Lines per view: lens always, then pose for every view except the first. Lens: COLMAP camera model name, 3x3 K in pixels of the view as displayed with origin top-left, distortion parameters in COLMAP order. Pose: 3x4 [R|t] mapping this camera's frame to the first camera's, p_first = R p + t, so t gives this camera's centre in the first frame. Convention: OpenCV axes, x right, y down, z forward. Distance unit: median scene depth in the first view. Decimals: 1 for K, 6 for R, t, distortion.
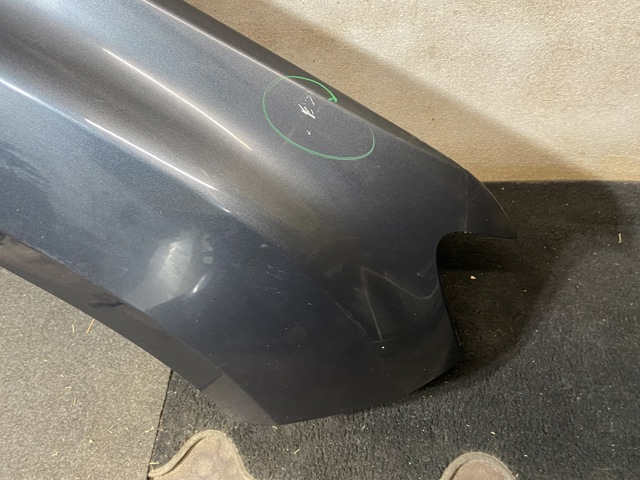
lens RADIAL K [[511.3, 0, 320.0], [0, 511.3, 240.0], [0, 0, 1]] dist [0.006001, -0.002635]
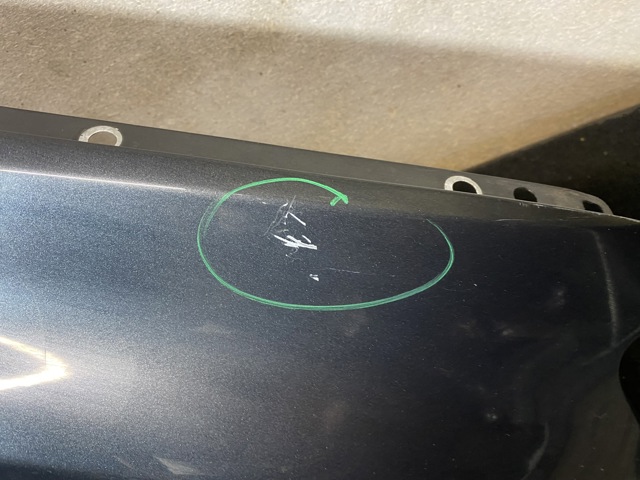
lens RADIAL K [[510.0, 0, 331.5], [0, 510.0, 240.0], [0, 0, 1]] dist [0.002423, -0.000170]
pose [[0.930544, -0.364942, -0.030093, 0.013764], [0.366094, 0.925387, 0.098158, -0.191120], [-0.007974, -0.102357, 0.994716, 0.346496]]
